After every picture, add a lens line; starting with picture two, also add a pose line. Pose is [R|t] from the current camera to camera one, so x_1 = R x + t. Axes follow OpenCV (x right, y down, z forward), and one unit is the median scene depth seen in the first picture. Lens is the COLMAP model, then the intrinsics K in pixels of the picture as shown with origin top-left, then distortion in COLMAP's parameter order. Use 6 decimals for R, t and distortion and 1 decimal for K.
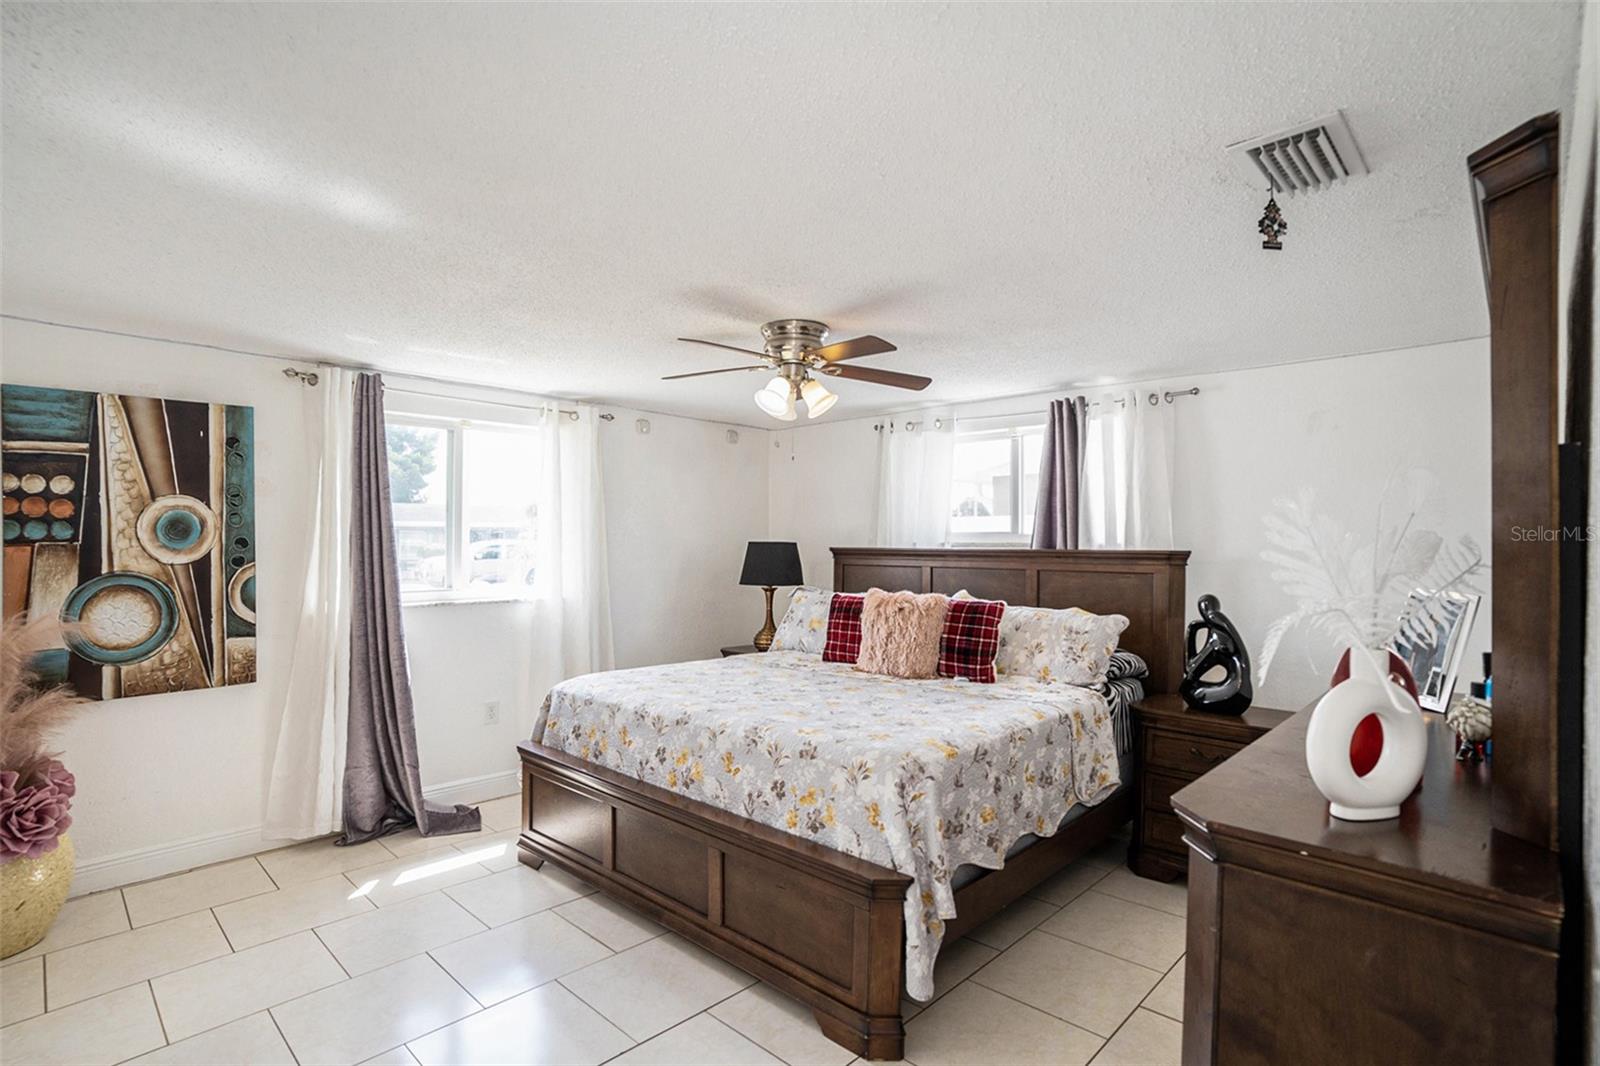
lens RADIAL K [[786.4, 0, 805.8], [0, 786.4, 539.5], [0, 0, 1]] dist [0.001669, 0.000597]
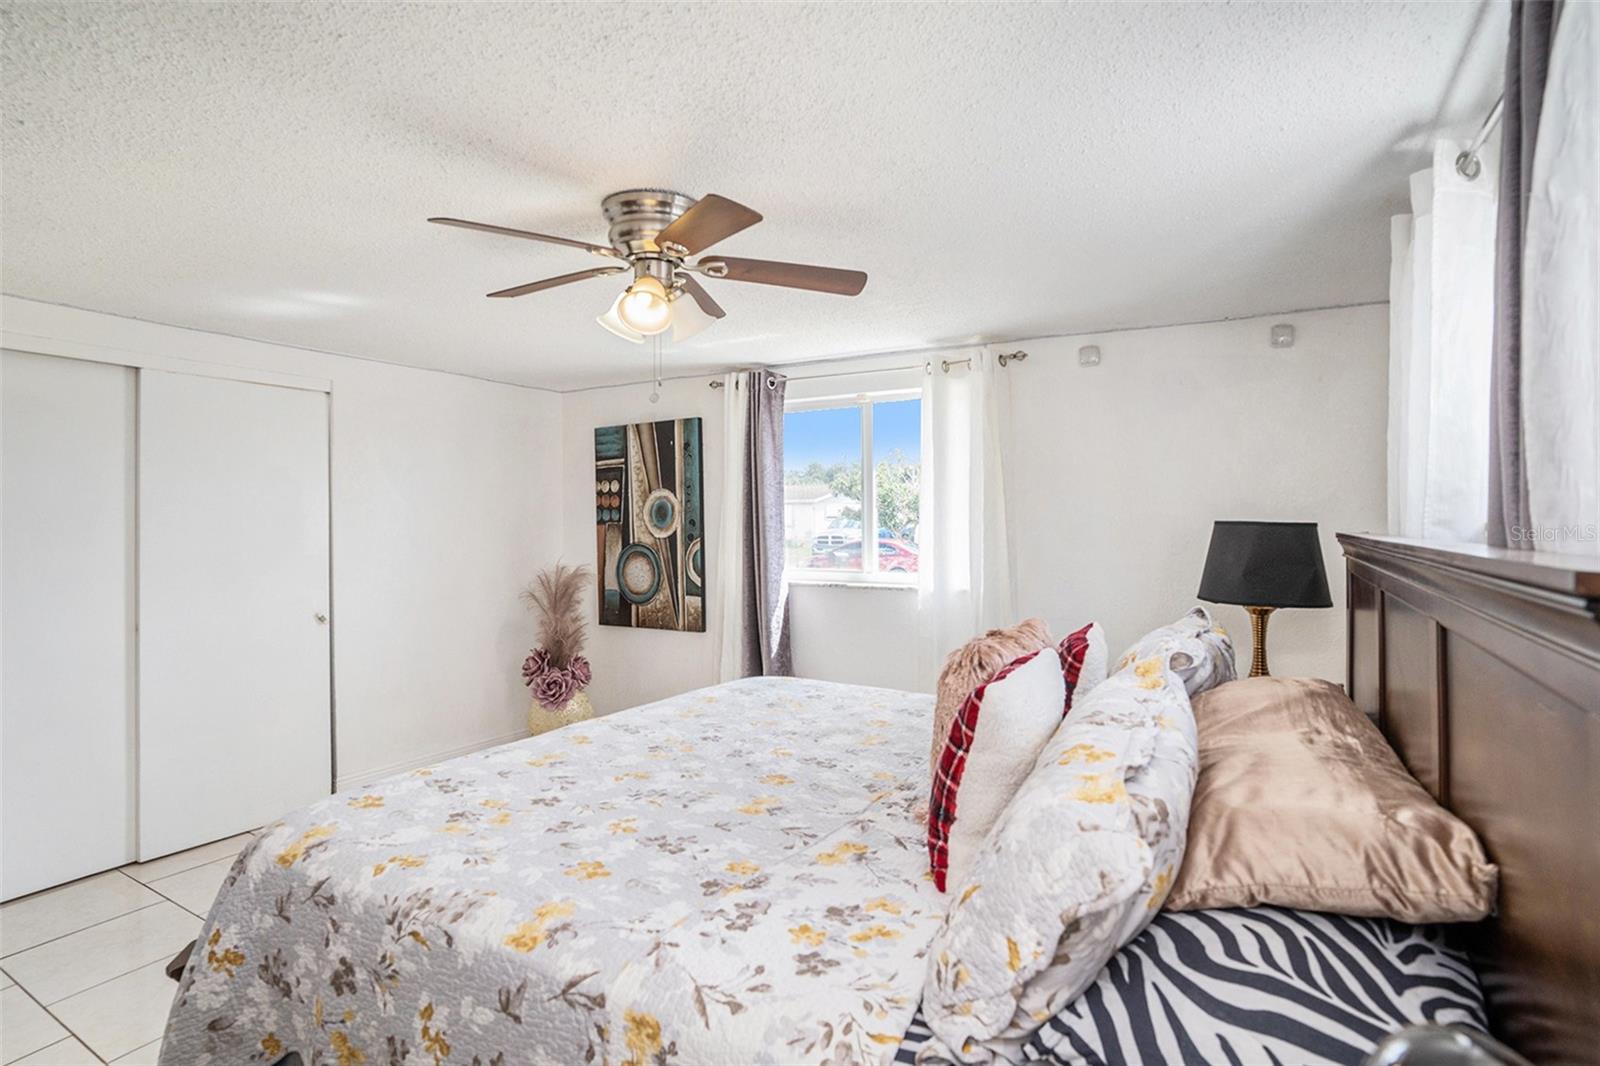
lens RADIAL K [[786.4, 0, 804.3], [0, 786.4, 531.7], [0, 0, 1]] dist [0.001669, 0.000597]
pose [[0.247646, 0.005343, -0.968836, 0.630348], [-0.001755, 0.999986, 0.005066, 0.012340], [0.968849, 0.000446, 0.247652, 0.915170]]
